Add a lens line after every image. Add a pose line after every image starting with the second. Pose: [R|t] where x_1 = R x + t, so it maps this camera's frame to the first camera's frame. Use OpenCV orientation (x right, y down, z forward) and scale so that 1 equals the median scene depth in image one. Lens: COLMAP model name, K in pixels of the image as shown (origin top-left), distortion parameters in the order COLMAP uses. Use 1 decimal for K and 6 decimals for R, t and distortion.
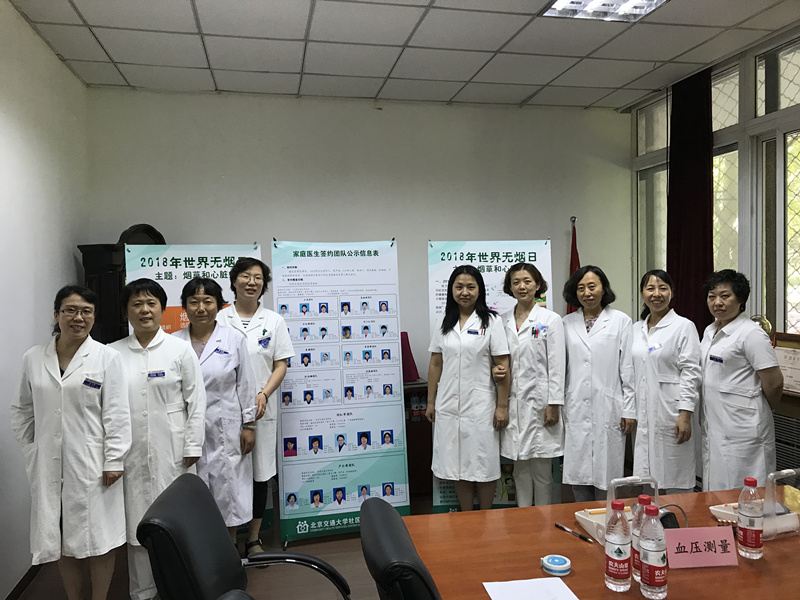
lens RADIAL K [[650.9, 0, 401.4], [0, 650.9, 301.0], [0, 0, 1]] dist [-0.004252, 0.011642]
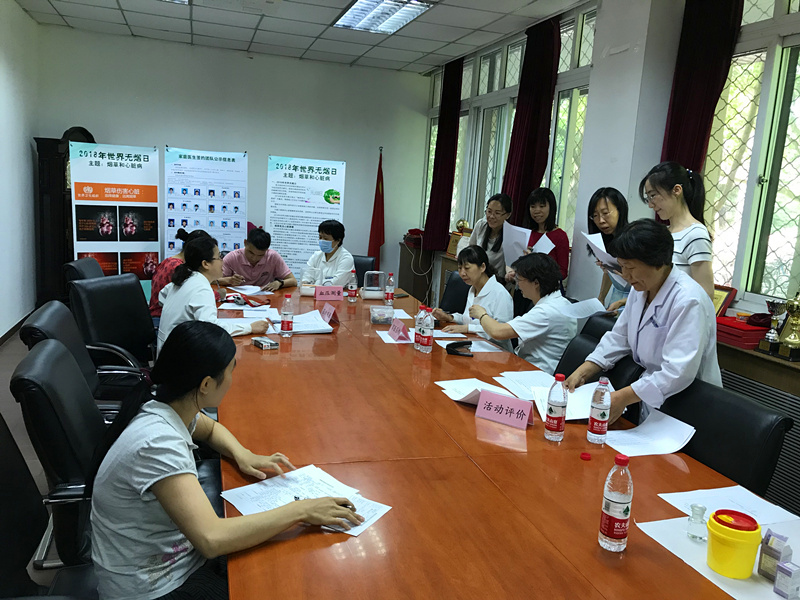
lens RADIAL K [[650.9, 0, 398.9], [0, 650.9, 299.0], [0, 0, 1]] dist [-0.004252, 0.011642]
pose [[0.991668, 0.064644, 0.111427, 0.208728], [-0.078948, 0.988476, 0.129161, 0.024200], [-0.101793, -0.136882, 0.985343, -0.659215]]
